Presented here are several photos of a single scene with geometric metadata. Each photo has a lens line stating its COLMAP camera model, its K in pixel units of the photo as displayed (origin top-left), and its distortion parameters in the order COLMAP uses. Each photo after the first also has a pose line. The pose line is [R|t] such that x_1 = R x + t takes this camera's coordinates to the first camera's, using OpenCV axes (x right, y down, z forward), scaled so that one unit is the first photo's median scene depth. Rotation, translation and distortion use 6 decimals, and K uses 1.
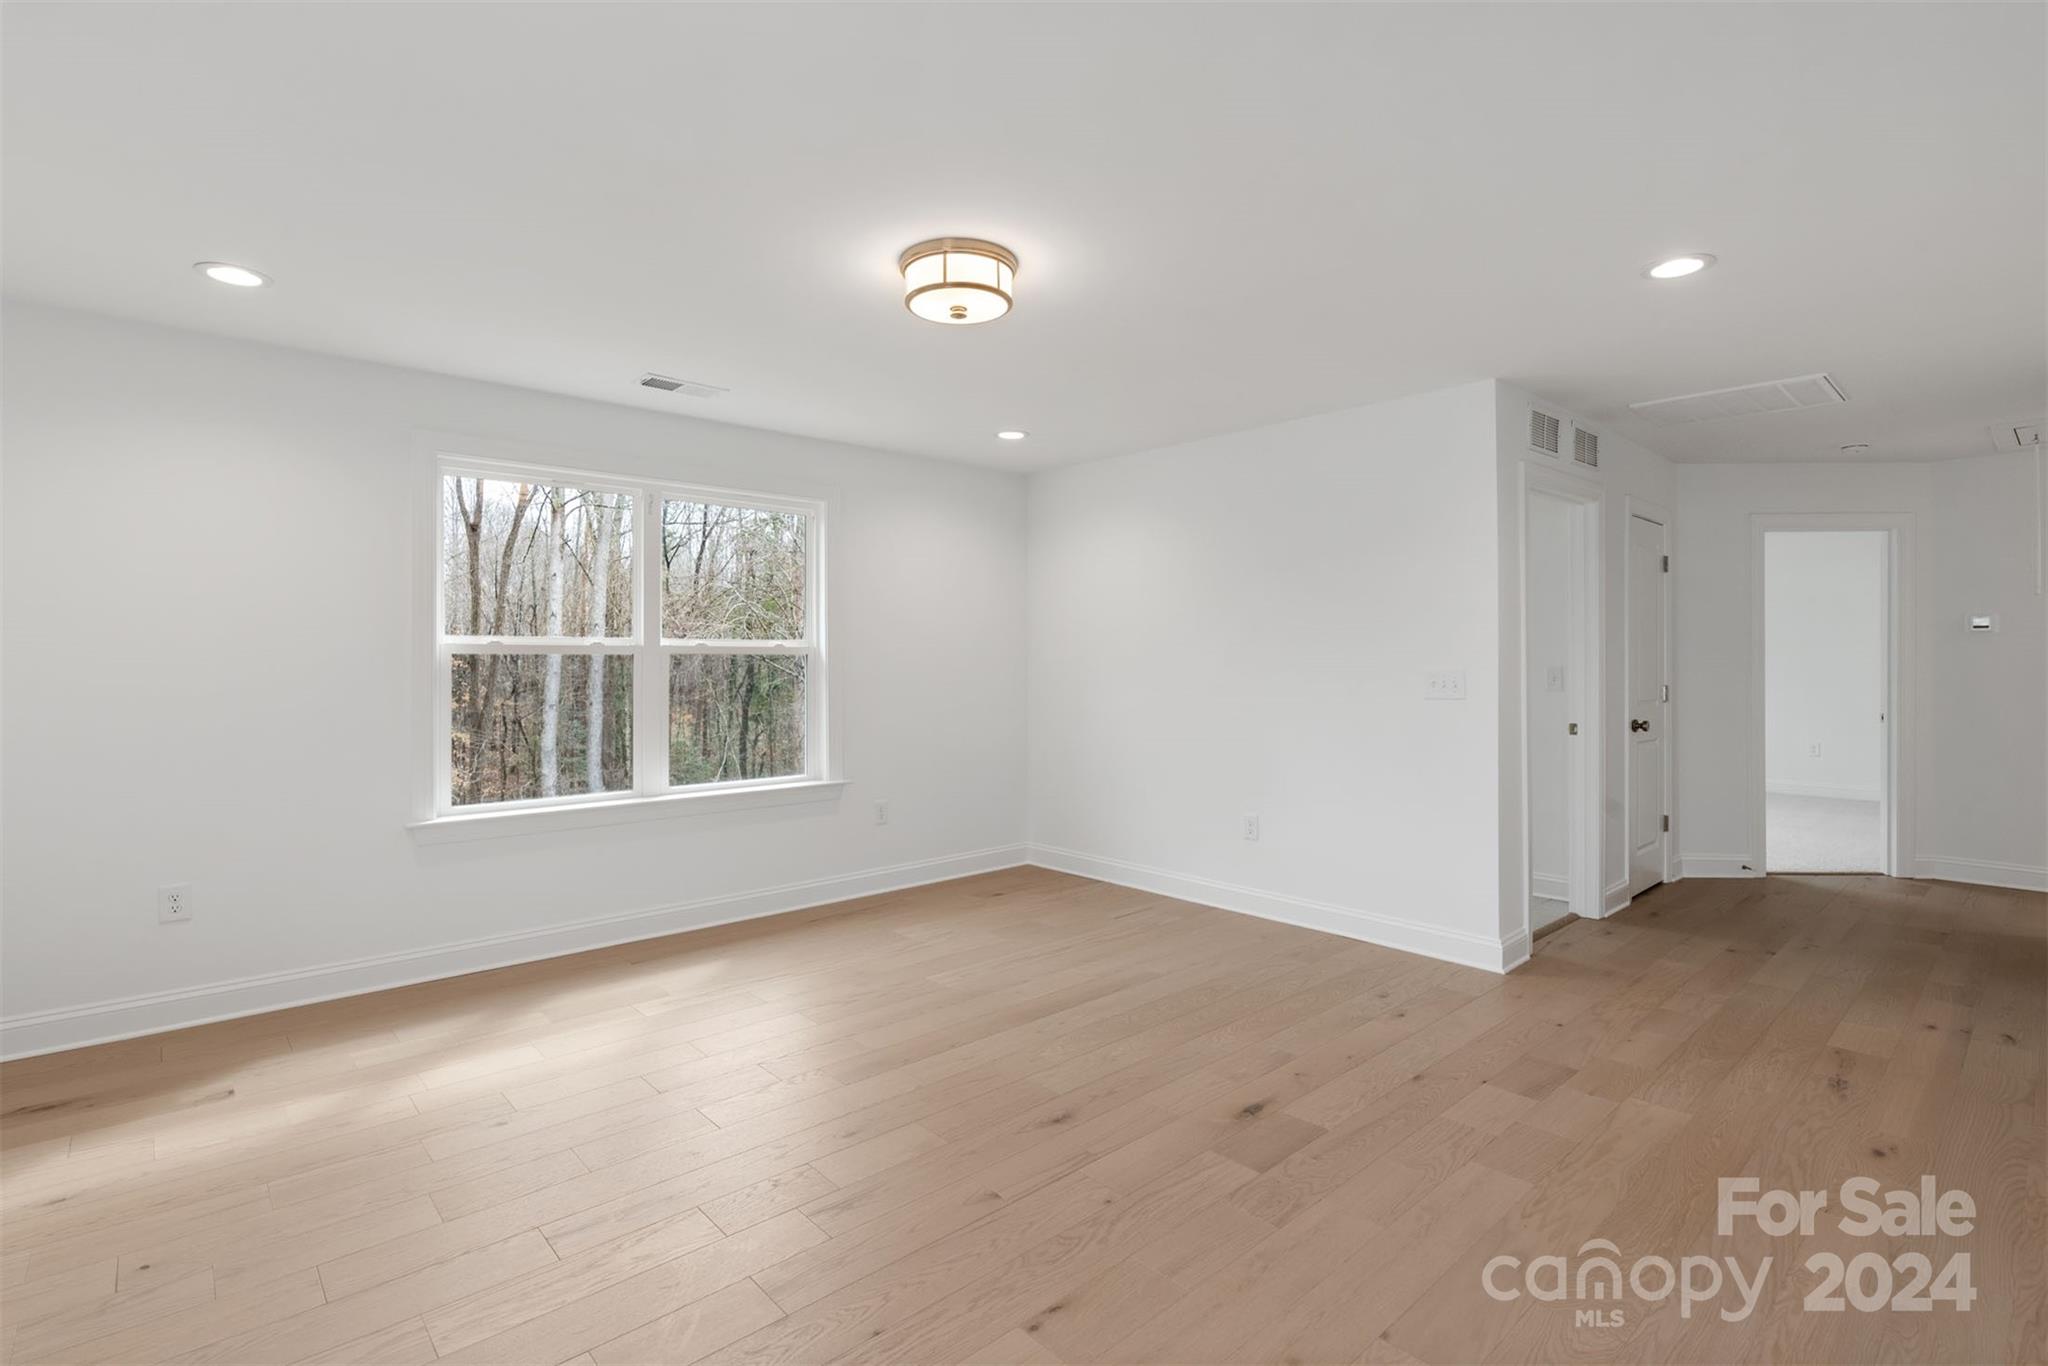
lens RADIAL K [[1002.0, 0, 1021.7], [0, 1002.0, 672.9], [0, 0, 1]] dist [0.003690, -0.003333]
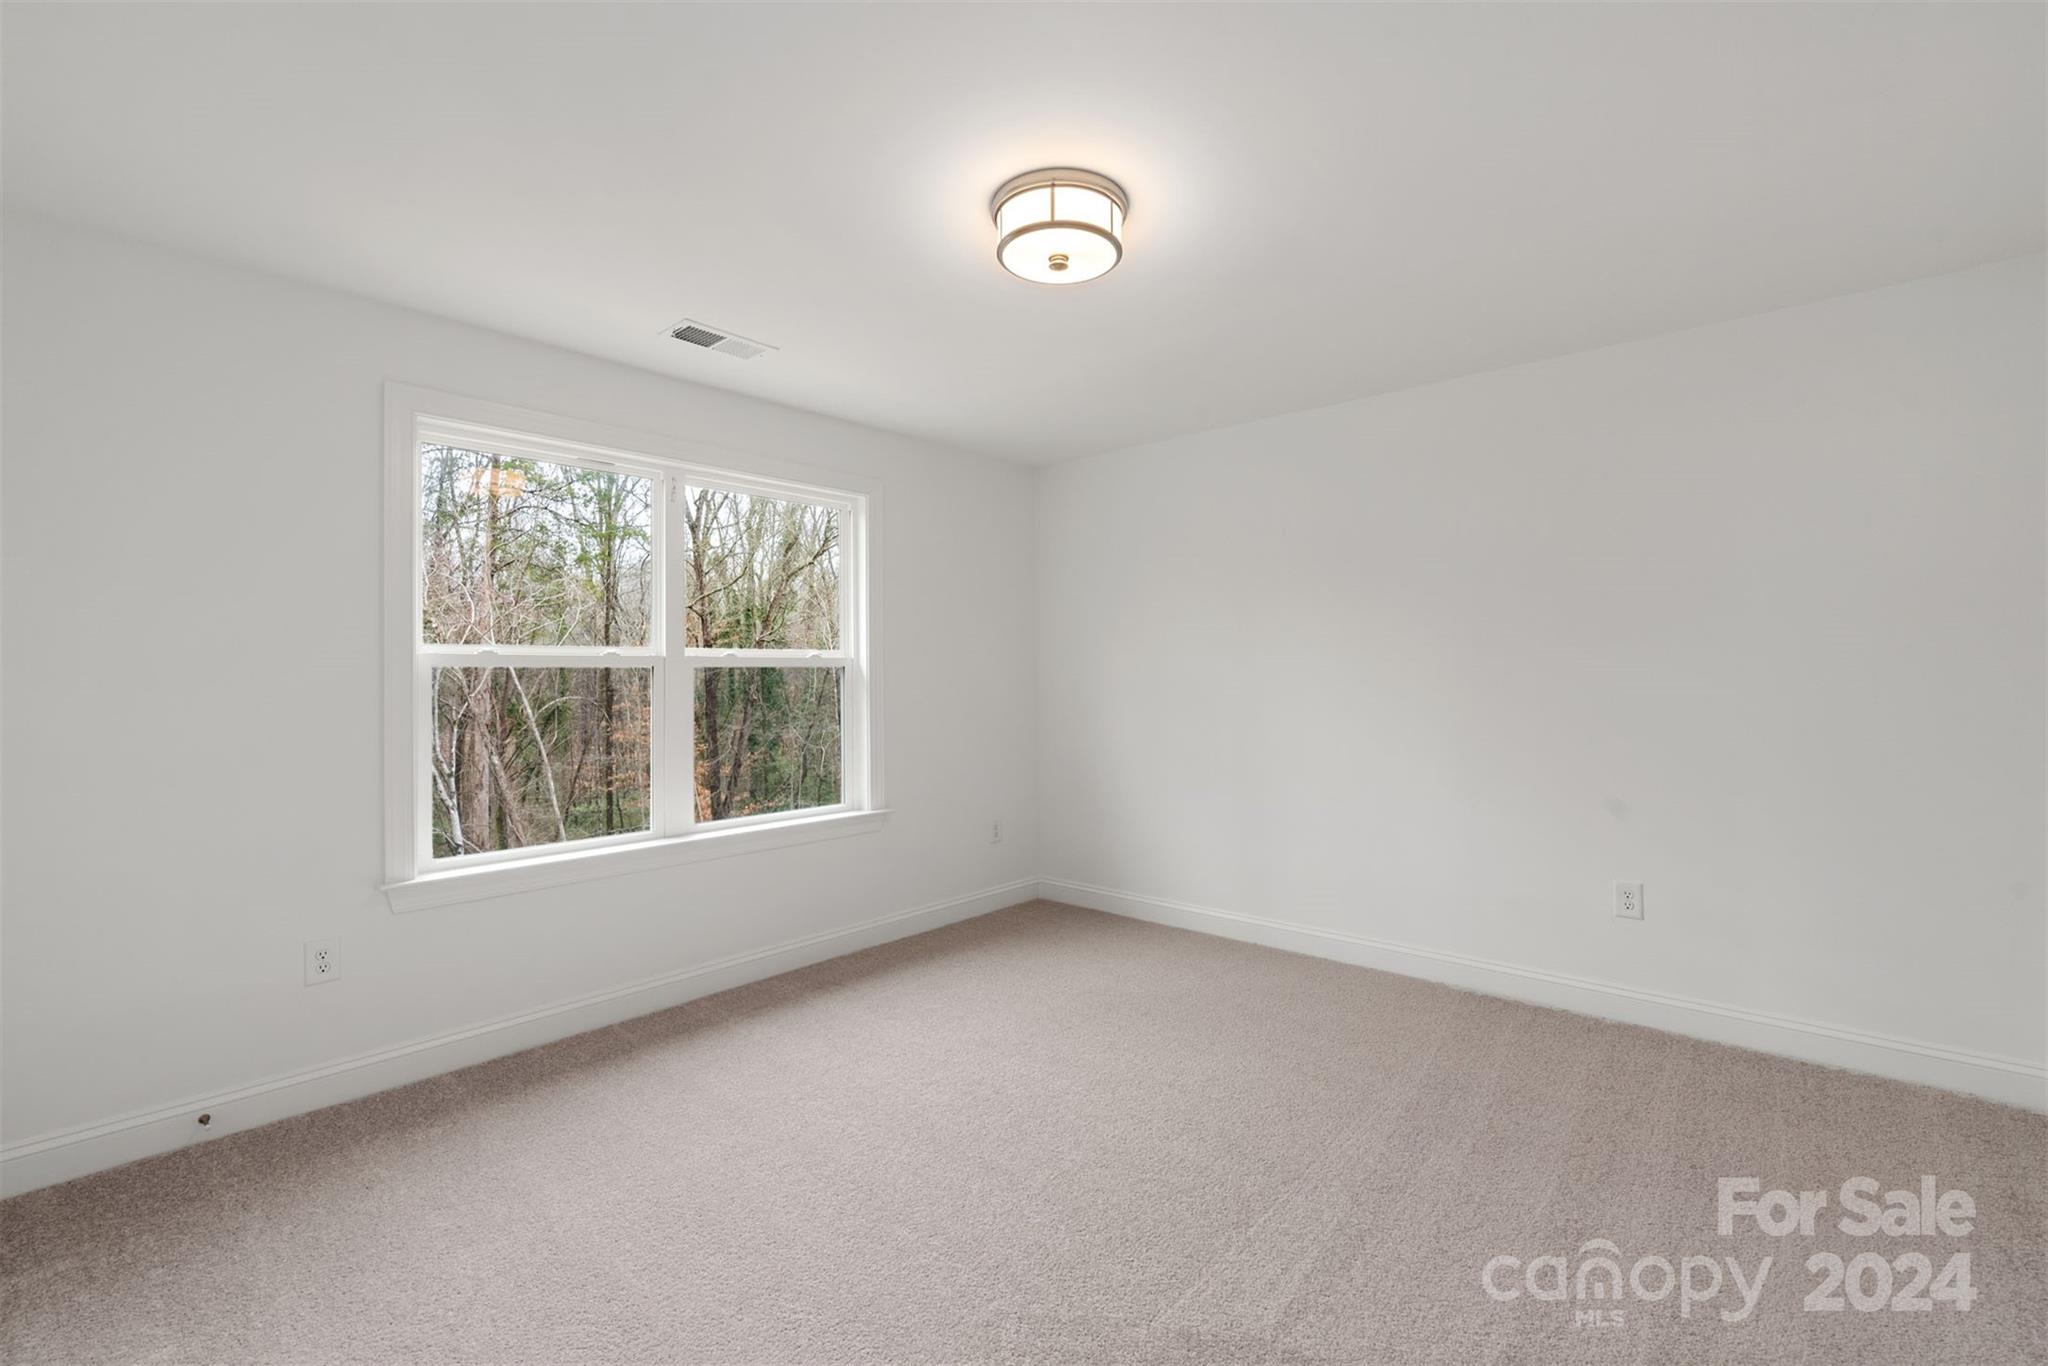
lens RADIAL K [[888.7, 0, 1016.1], [0, 888.7, 671.6], [0, 0, 1]] dist [-0.019828, 0.000067]
pose [[0.996682, 0.000189, 0.081398, -0.158971], [0.000890, 0.999912, -0.013212, -0.005035], [-0.081393, 0.013240, 0.996594, 0.262510]]
